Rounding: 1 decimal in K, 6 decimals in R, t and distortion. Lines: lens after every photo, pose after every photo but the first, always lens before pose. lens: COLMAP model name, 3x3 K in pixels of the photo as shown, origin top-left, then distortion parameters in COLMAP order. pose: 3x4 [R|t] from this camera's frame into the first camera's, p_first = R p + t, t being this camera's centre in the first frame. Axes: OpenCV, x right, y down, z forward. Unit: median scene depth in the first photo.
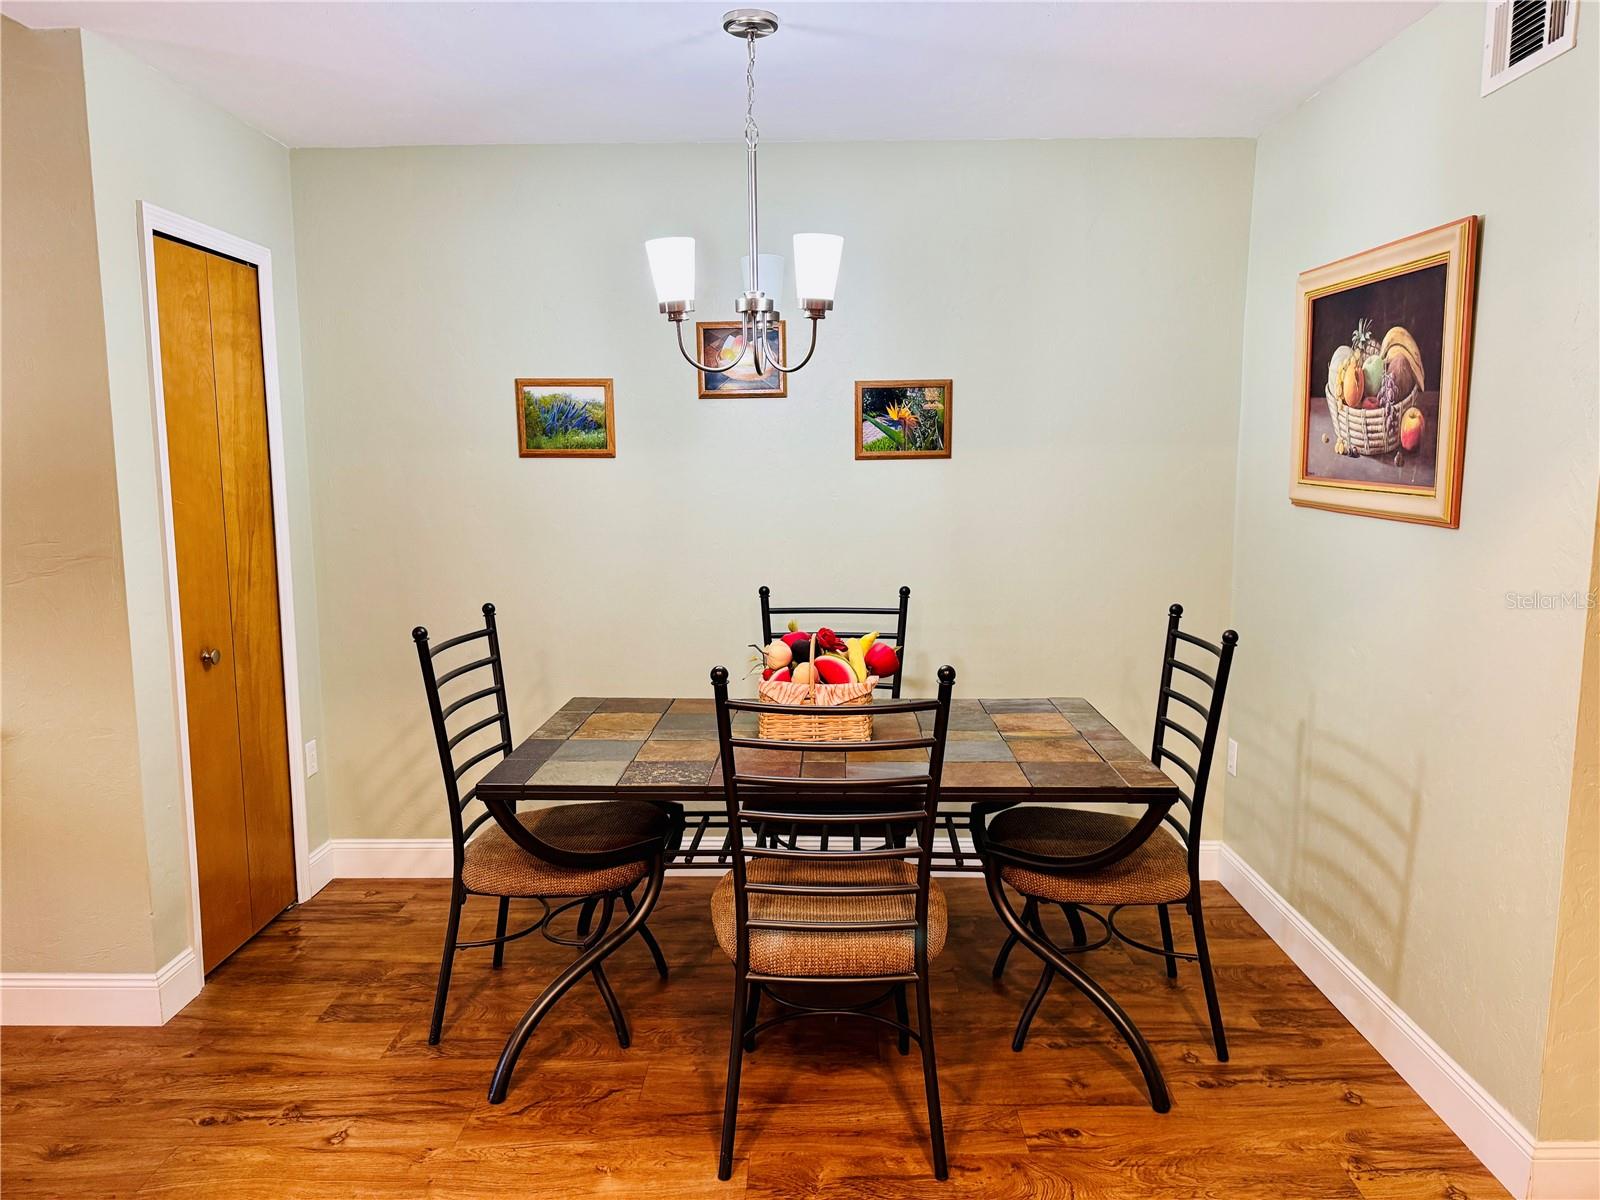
lens RADIAL K [[1164.6, 0, 800.2], [0, 1164.6, 601.0], [0, 0, 1]] dist [0.028918, -0.042237]
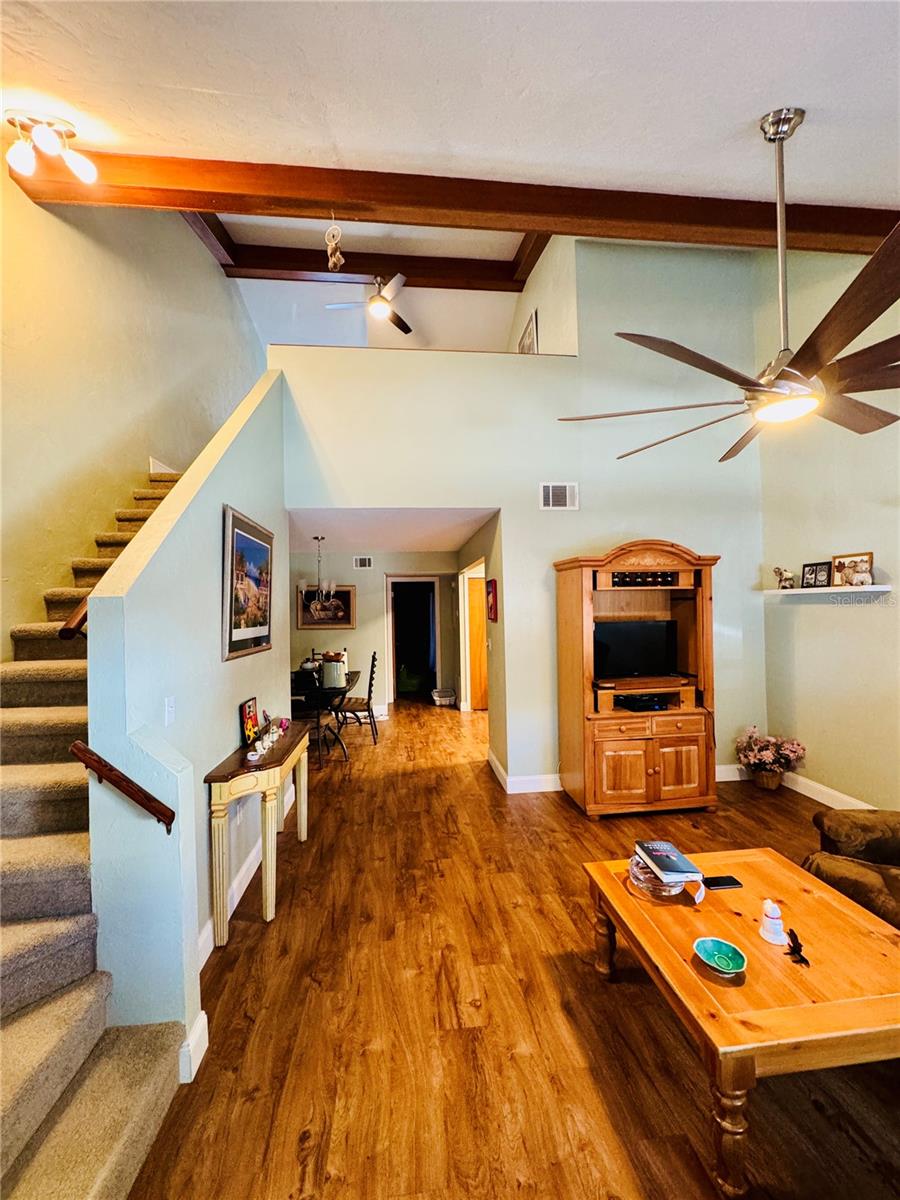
lens RADIAL K [[480.8, 0, 455.3], [0, 480.8, 600.1], [0, 0, 1]] dist [0.002162, -0.000419]
pose [[-0.119906, 0.023778, 0.992500, -2.176494], [0.164771, 0.986325, -0.003724, -0.113278], [-0.979016, 0.163089, -0.122184, 0.712921]]
